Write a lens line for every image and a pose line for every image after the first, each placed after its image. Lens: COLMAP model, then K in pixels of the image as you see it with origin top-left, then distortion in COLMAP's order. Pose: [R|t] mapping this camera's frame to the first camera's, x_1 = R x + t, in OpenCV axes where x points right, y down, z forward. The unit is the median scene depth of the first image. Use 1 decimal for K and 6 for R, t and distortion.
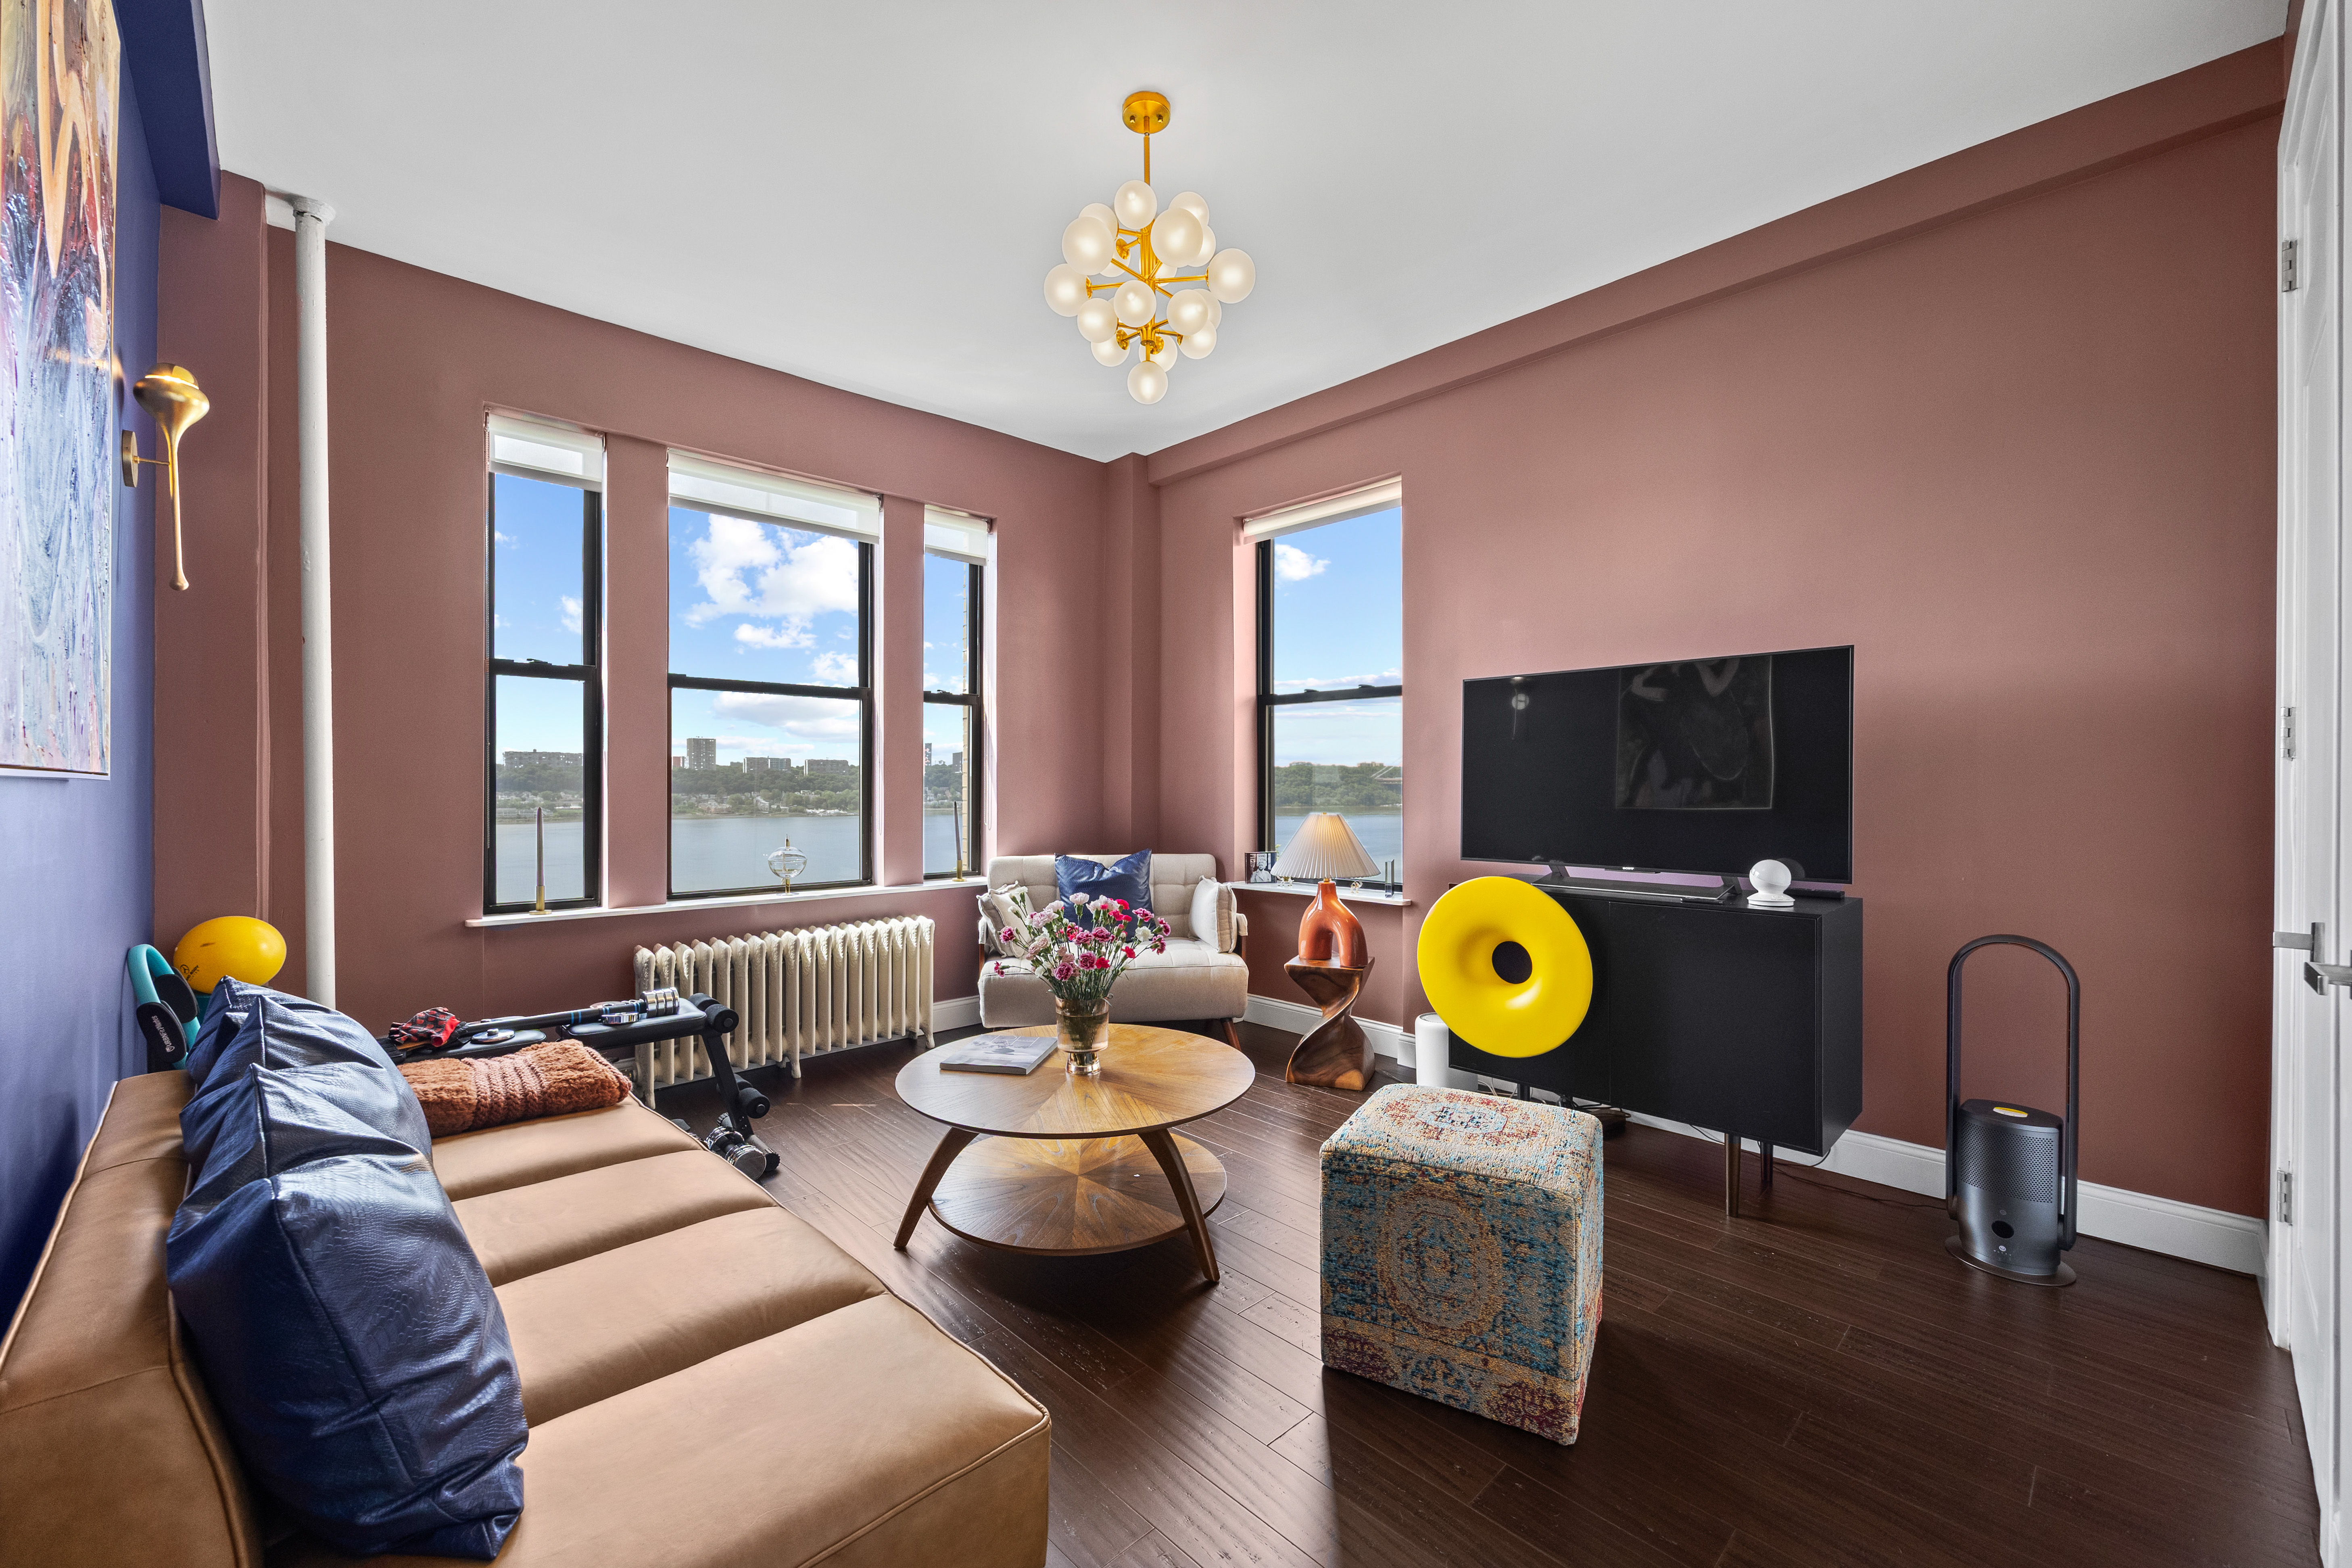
lens RADIAL K [[920.7, 0, 1208.2], [0, 920.7, 792.0], [0, 0, 1]] dist [0.000204, 0.000083]
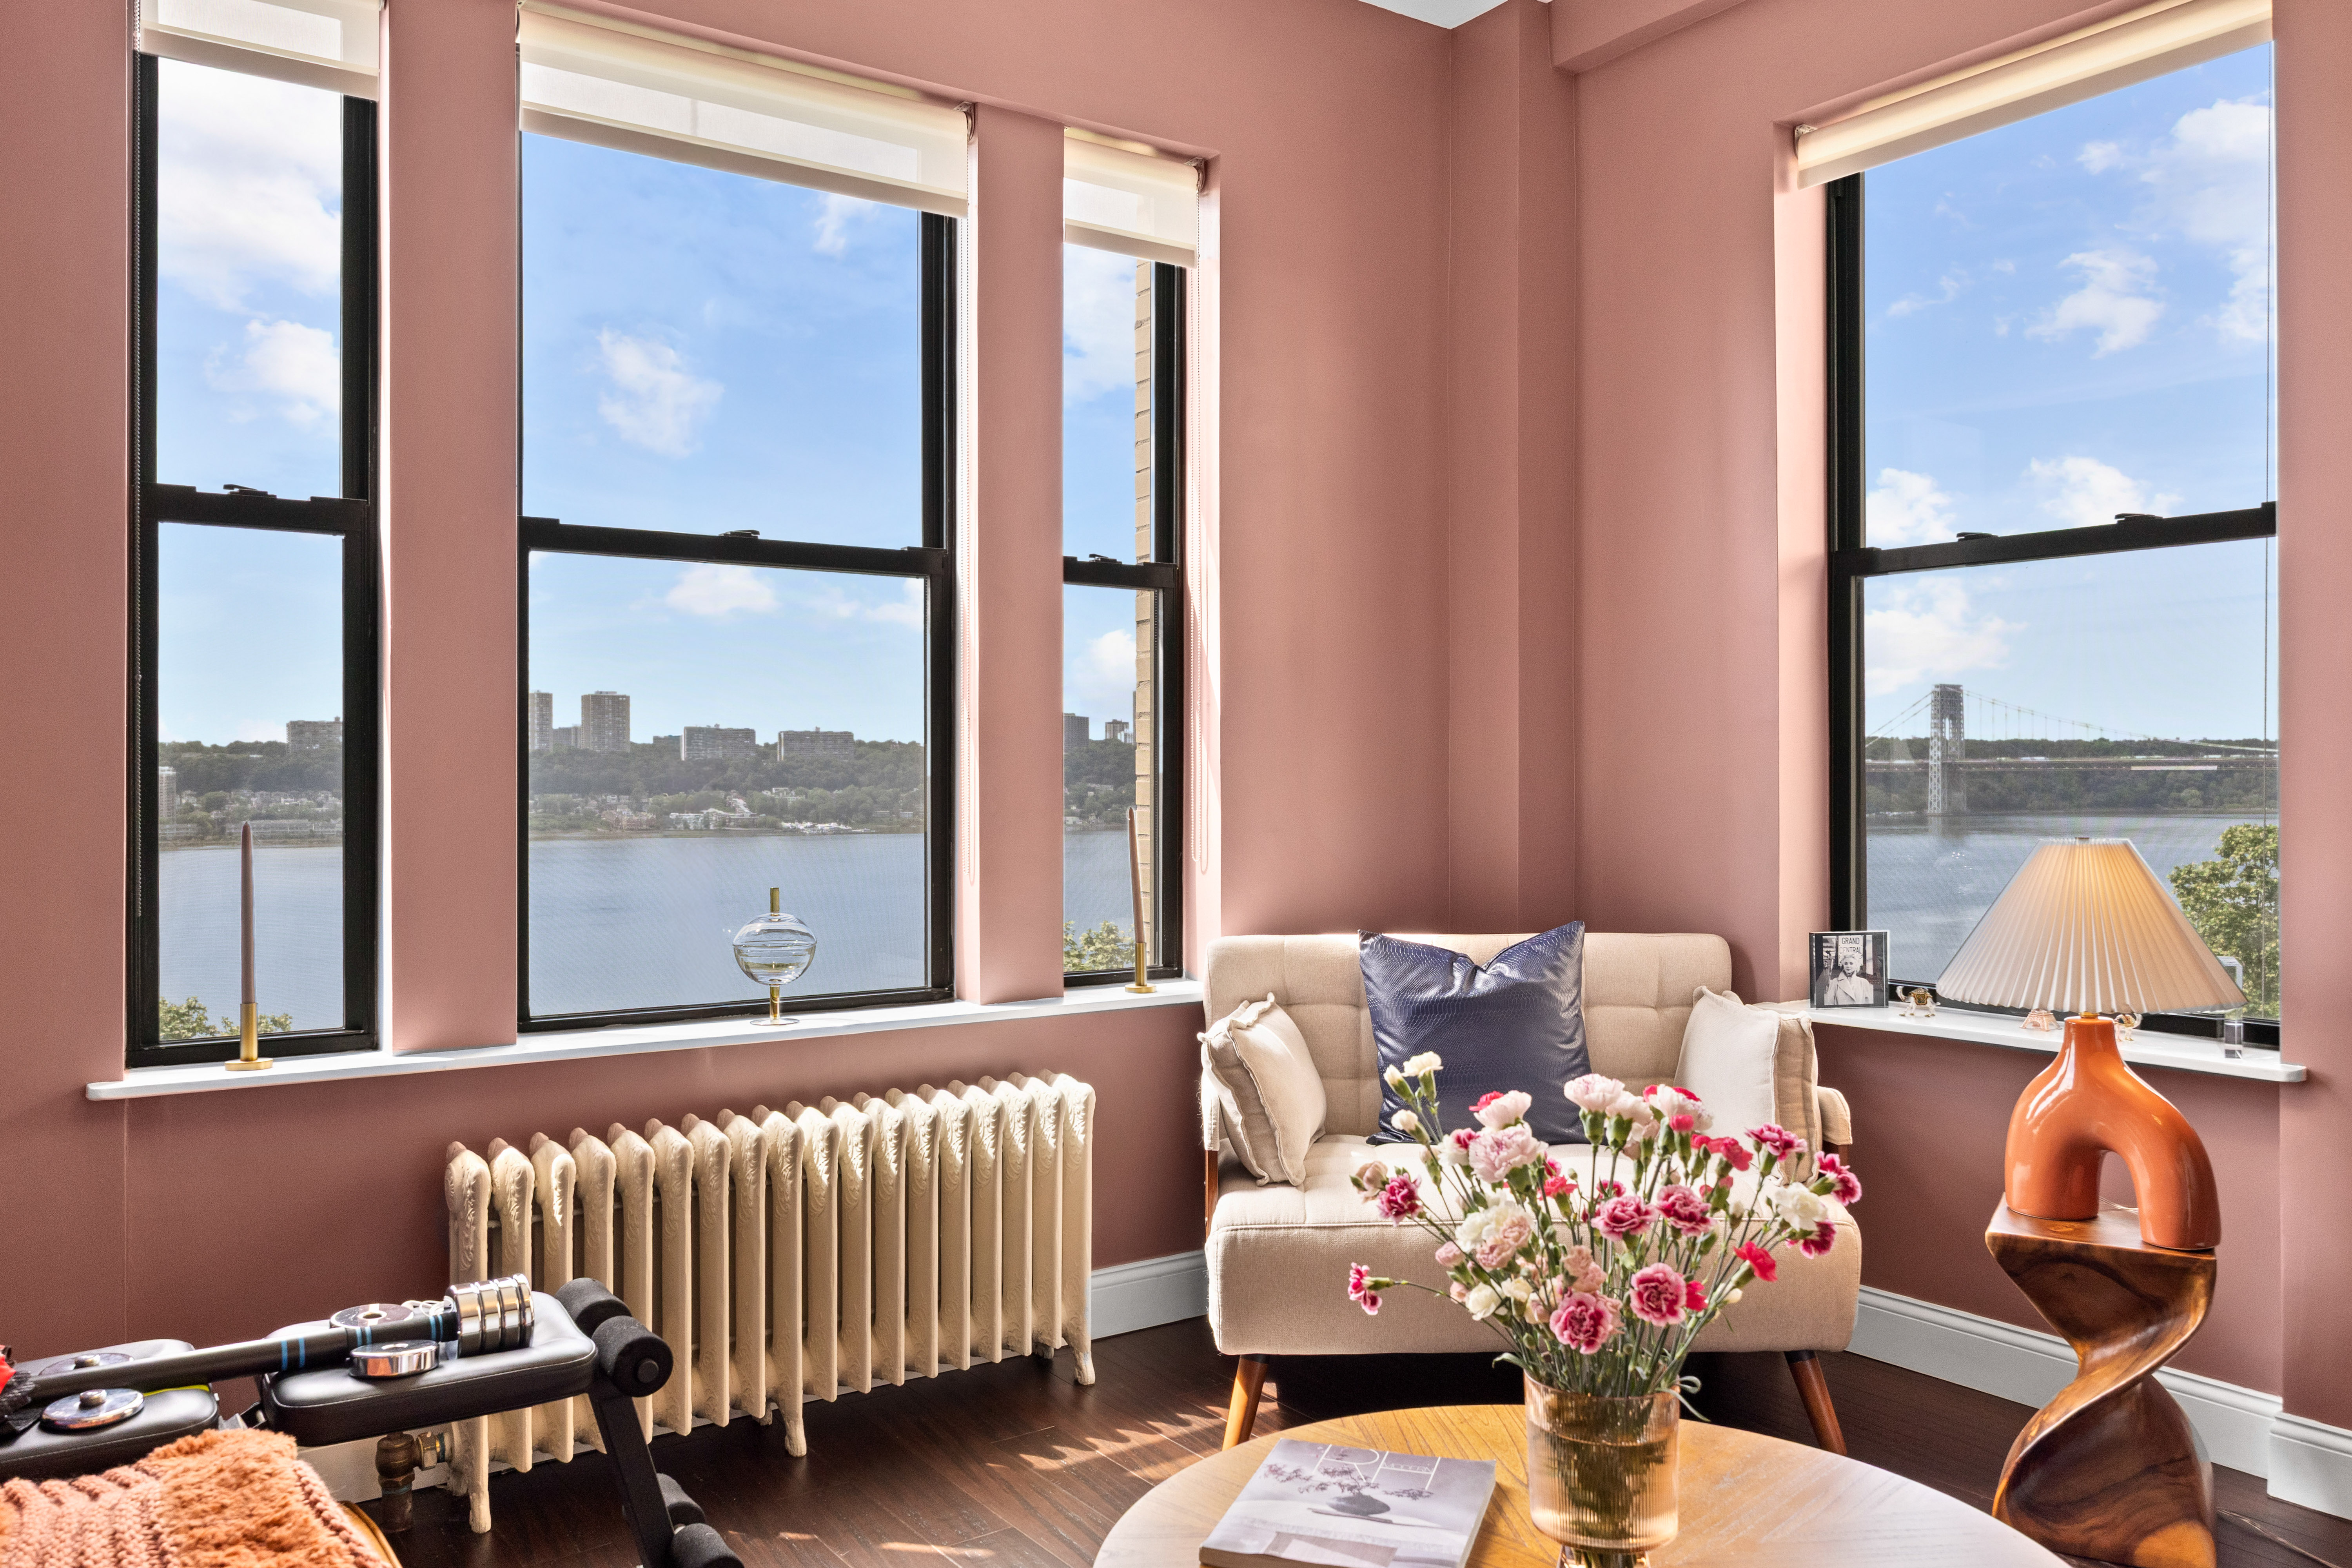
lens RADIAL K [[1765.3, 0, 1176.0], [0, 1765.3, 784.0], [0, 0, 1]] dist [0.000065, -0.002146]
pose [[0.981728, -0.003137, -0.190264, -0.106443], [0.002579, 0.999992, -0.003176, 0.001303], [0.190272, 0.002627, 0.981728, 0.206598]]
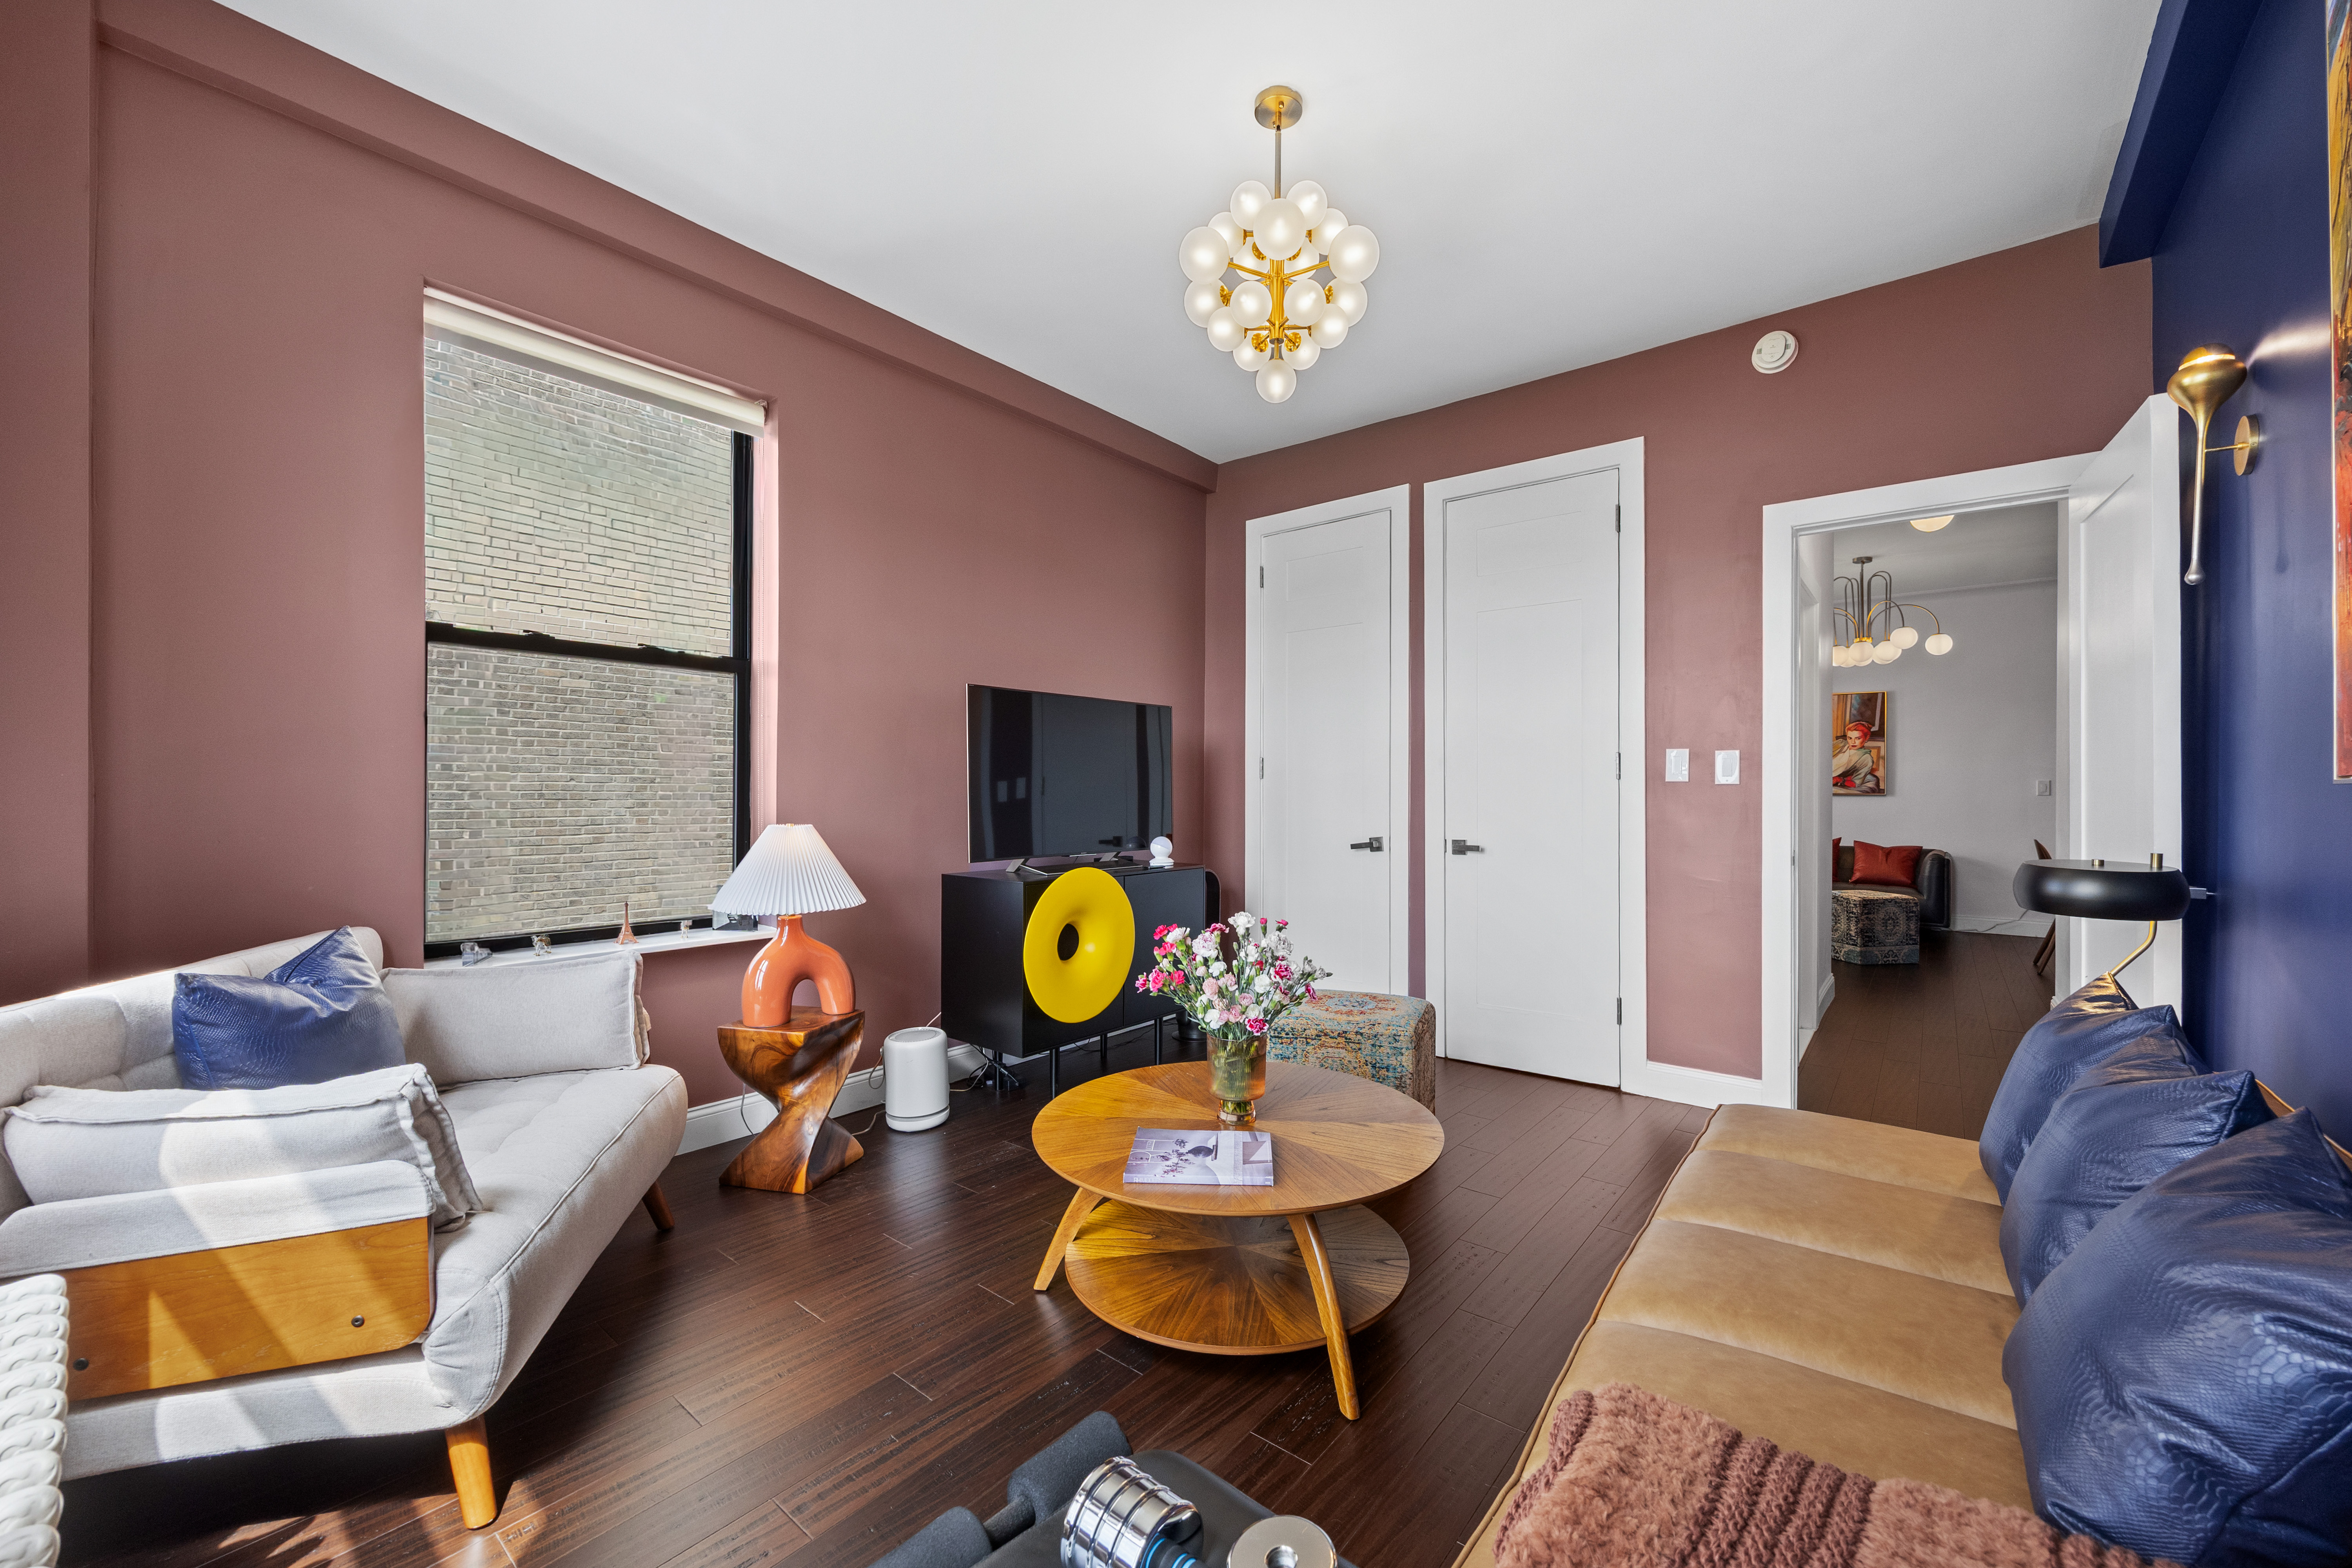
lens RADIAL K [[920.7, 0, 1208.2], [0, 920.7, 792.0], [0, 0, 1]] dist [0.000204, 0.000083]
pose [[-0.107414, -0.000160, 0.994214, -0.624859], [0.004219, 0.999991, 0.000617, -0.002167], [-0.994205, 0.004261, -0.107412, 0.709353]]
